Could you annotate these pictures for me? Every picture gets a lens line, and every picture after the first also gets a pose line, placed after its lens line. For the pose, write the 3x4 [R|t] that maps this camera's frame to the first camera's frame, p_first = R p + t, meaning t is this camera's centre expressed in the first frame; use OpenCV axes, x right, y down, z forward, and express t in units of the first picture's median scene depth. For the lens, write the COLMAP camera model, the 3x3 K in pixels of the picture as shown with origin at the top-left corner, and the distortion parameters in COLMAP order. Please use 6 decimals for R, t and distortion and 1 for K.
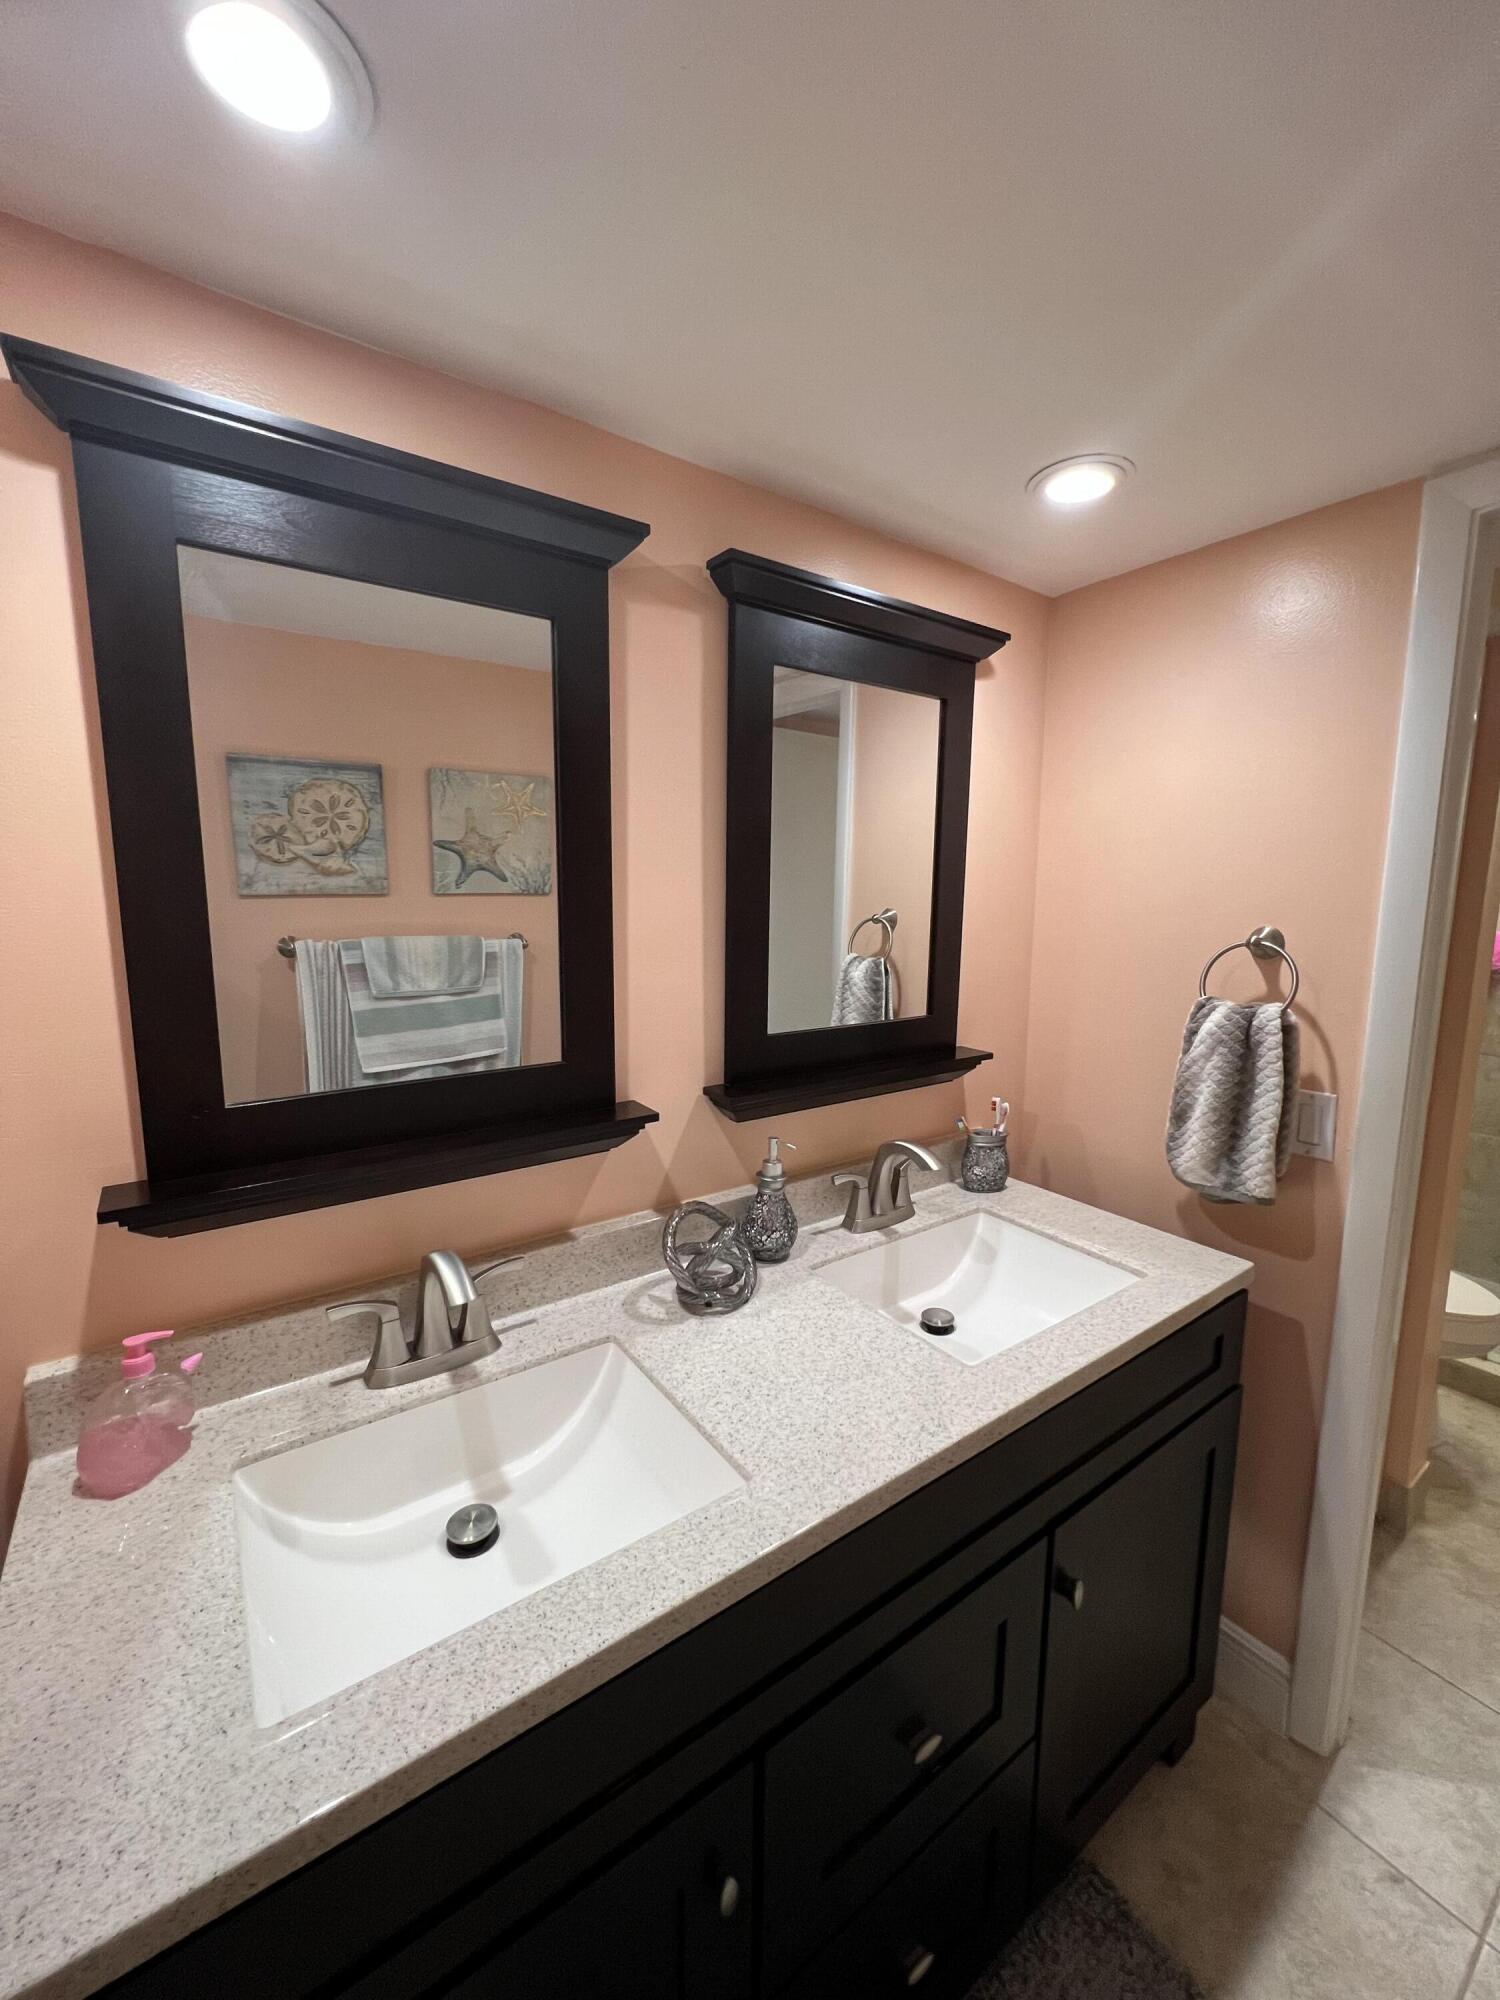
lens RADIAL K [[802.2, 0, 759.4], [0, 802.2, 999.2], [0, 0, 1]] dist [-0.003287, 0.000414]
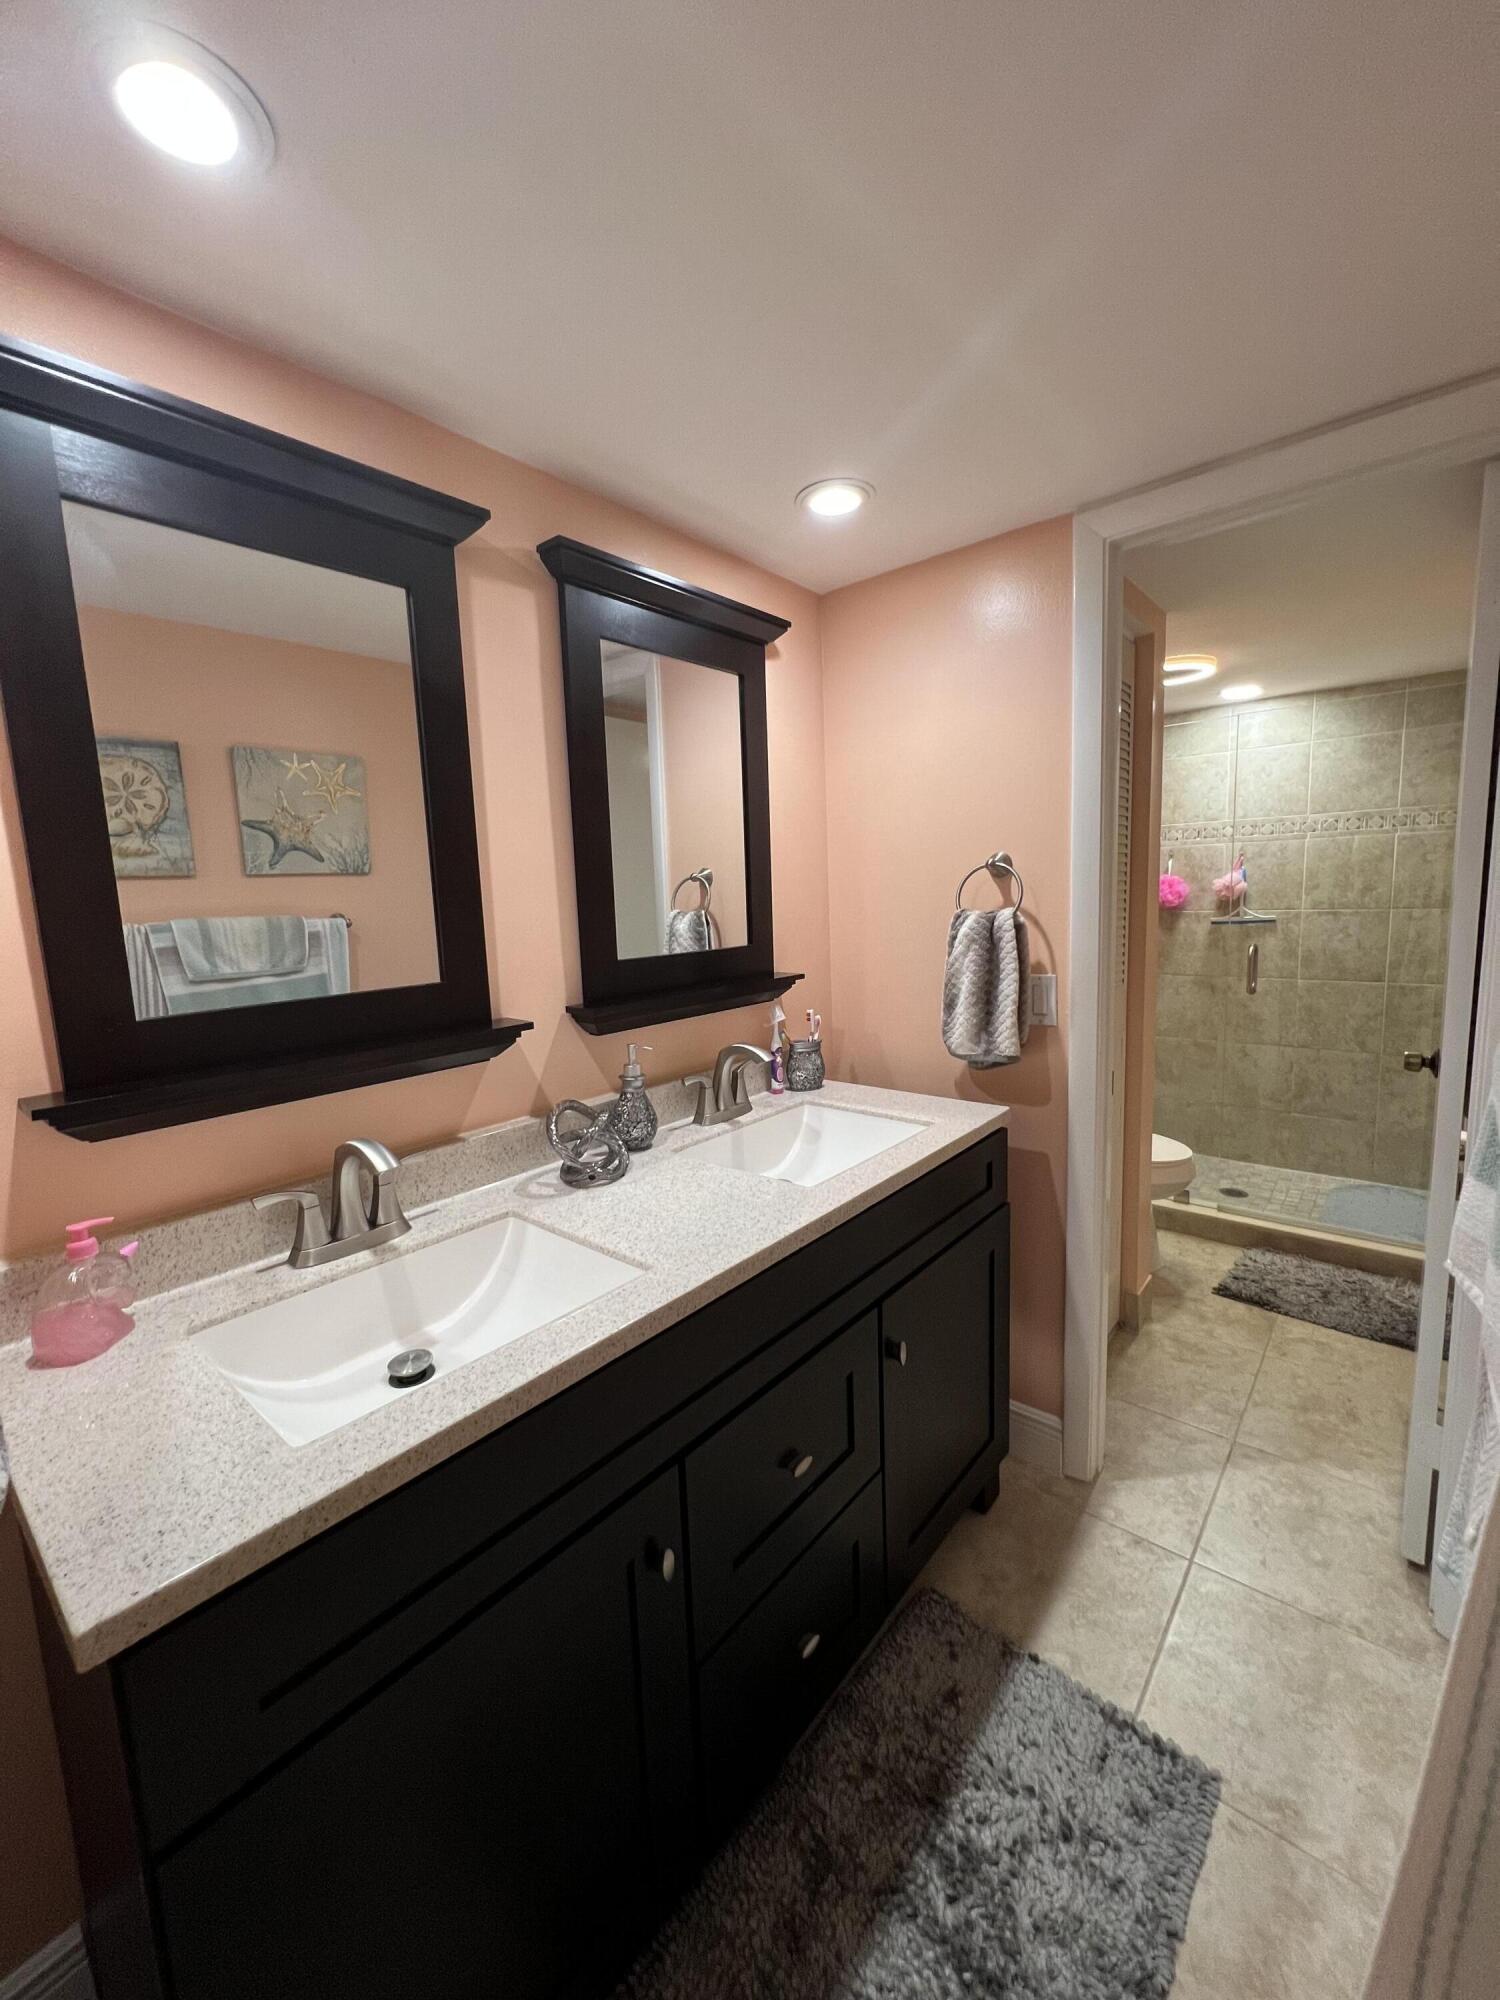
lens RADIAL K [[802.2, 0, 759.4], [0, 802.2, 999.2], [0, 0, 1]] dist [-0.003287, 0.000414]
pose [[0.968404, -0.078190, 0.236812, -0.071755], [0.079549, 0.996824, 0.003825, 0.116088], [-0.236359, 0.015134, 0.971548, -0.173497]]
